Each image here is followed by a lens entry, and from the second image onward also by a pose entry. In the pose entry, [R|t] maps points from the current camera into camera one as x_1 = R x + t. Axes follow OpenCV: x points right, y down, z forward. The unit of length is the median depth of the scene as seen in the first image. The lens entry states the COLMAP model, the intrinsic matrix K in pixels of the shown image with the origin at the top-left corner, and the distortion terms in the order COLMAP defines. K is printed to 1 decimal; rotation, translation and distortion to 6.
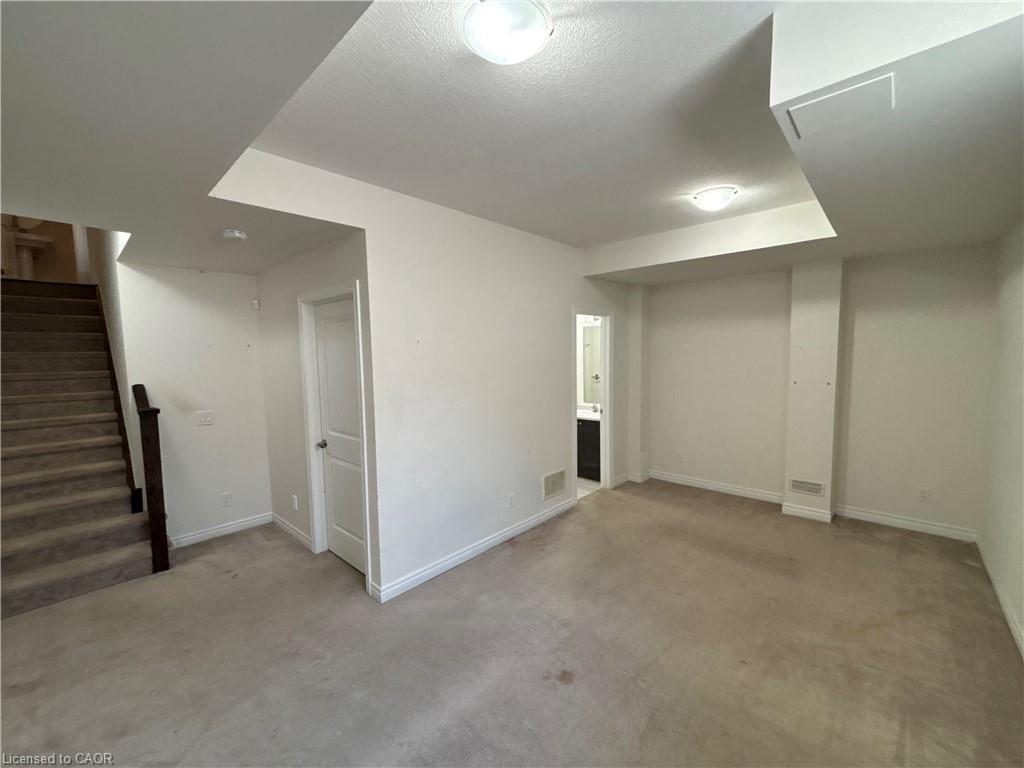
lens RADIAL K [[417.8, 0, 512.0], [0, 417.8, 384.0], [0, 0, 1]] dist [0.000006, -0.000270]
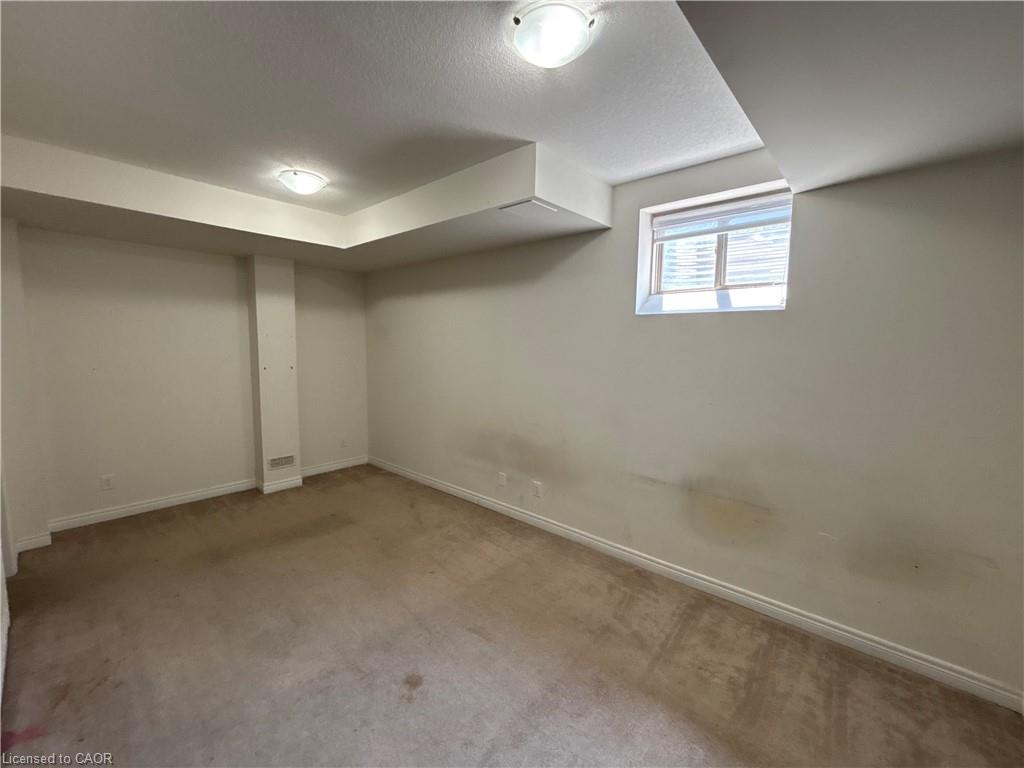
lens RADIAL K [[417.8, 0, 512.0], [0, 417.8, 384.0], [0, 0, 1]] dist [0.000006, -0.000270]
pose [[-0.016027, -0.083263, 0.996399, -0.408909], [0.062194, 0.994514, 0.084105, -0.014775], [-0.997935, 0.063318, -0.010760, 0.406139]]
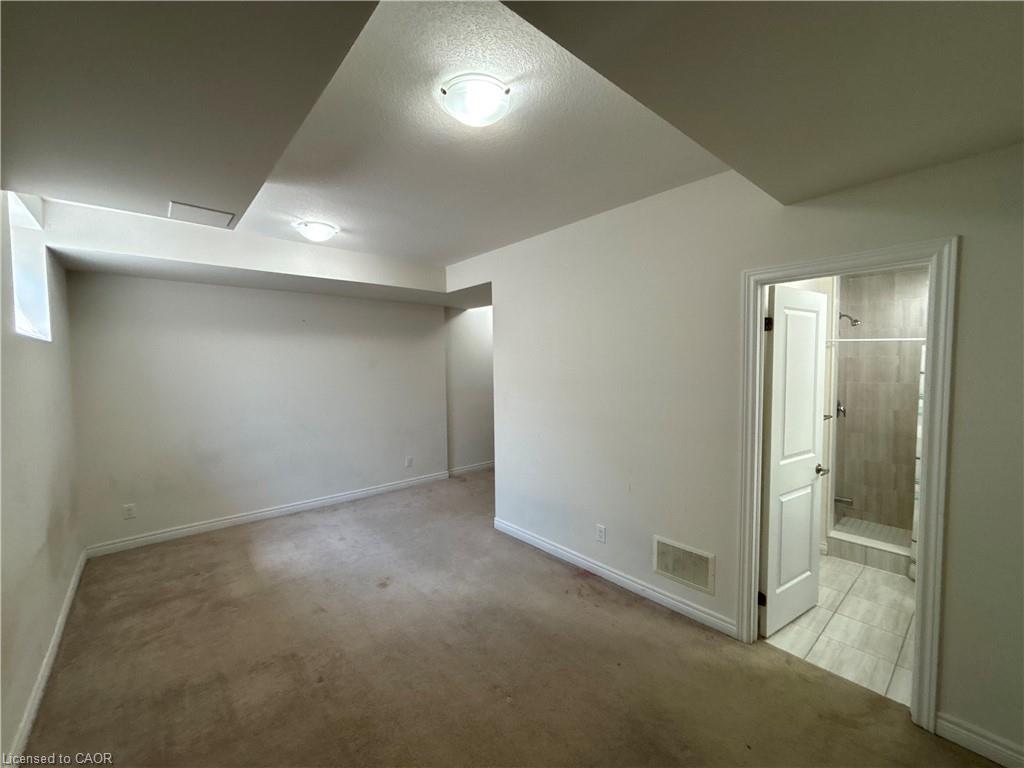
lens RADIAL K [[417.8, 0, 512.0], [0, 417.8, 384.0], [0, 0, 1]] dist [0.000006, -0.000270]
pose [[-0.114395, 0.068245, -0.991088, 0.804258], [-0.061748, 0.995220, 0.075656, -0.075244], [0.991514, 0.069853, -0.109635, 0.846294]]
